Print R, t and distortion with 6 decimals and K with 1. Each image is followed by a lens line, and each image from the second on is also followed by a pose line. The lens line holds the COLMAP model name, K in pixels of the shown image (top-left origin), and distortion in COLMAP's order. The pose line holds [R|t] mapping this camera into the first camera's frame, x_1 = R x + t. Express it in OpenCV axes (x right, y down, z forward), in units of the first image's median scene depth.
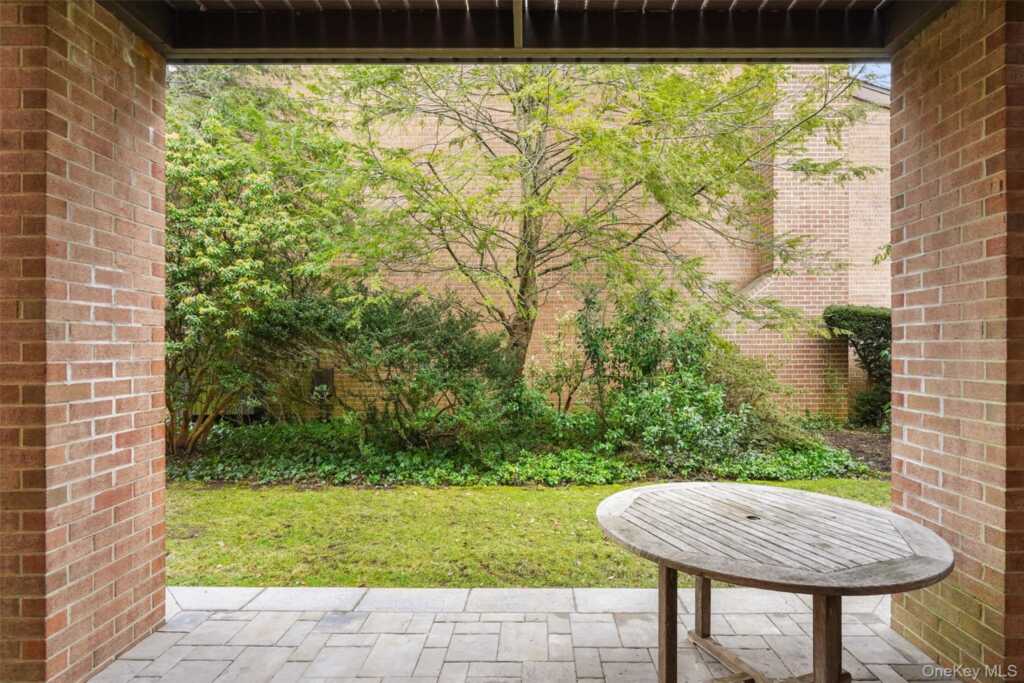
lens RADIAL K [[492.5, 0, 512.0], [0, 492.5, 341.5], [0, 0, 1]] dist [-0.000551, -0.000081]
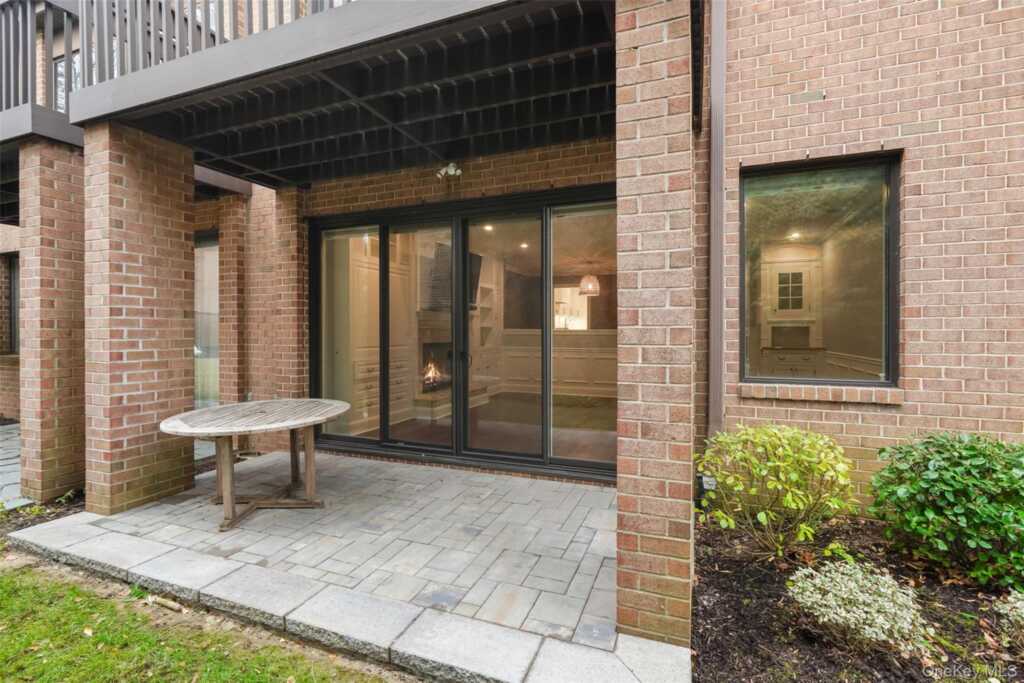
lens RADIAL K [[470.2, 0, 511.0], [0, 470.2, 326.5], [0, 0, 1]] dist [-0.000803, 0.000442]
pose [[-0.928130, 0.003509, 0.372239, -0.903085], [-0.005119, 0.999741, -0.022186, 0.056362], [-0.372220, -0.022497, -0.927872, 1.995276]]
